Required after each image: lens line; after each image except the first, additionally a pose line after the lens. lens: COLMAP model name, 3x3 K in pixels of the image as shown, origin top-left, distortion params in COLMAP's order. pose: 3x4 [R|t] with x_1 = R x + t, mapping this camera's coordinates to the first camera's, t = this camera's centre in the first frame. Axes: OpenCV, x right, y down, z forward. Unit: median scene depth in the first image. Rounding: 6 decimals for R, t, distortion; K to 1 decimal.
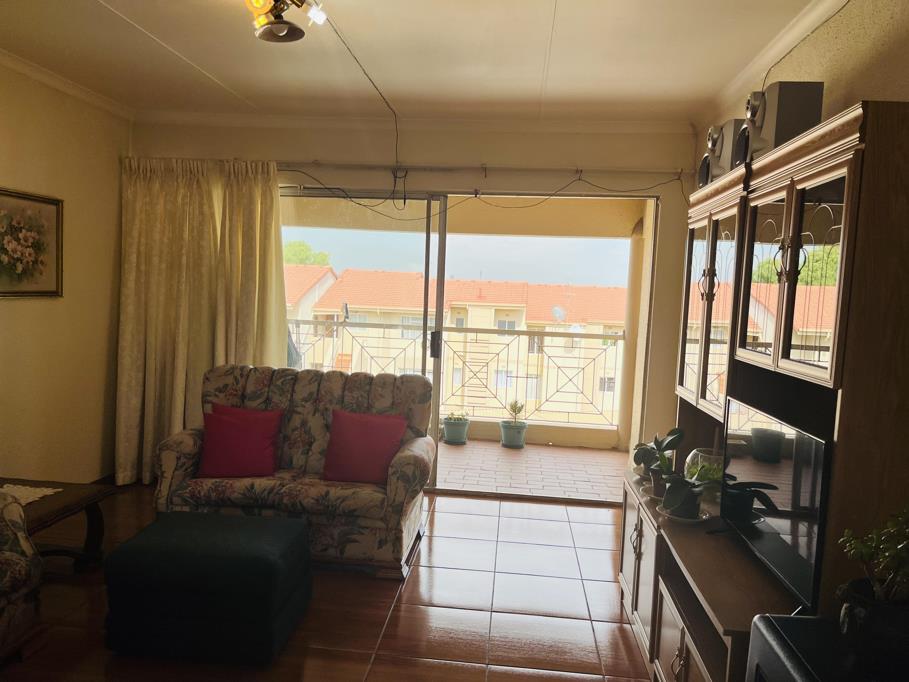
lens RADIAL K [[693.6, 0, 446.5], [0, 693.6, 334.0], [0, 0, 1]] dist [0.042561, -0.066258]
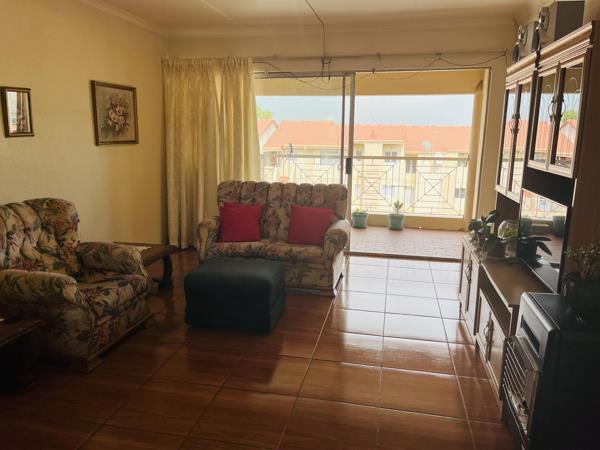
lens RADIAL K [[457.8, 0, 294.7], [0, 457.8, 220.4], [0, 0, 1]] dist [0.042561, -0.066258]
pose [[0.992702, -0.011083, -0.120086, -0.016897], [0.025916, 0.992109, 0.122669, 0.007670], [0.117779, -0.124886, 0.985156, -0.135088]]
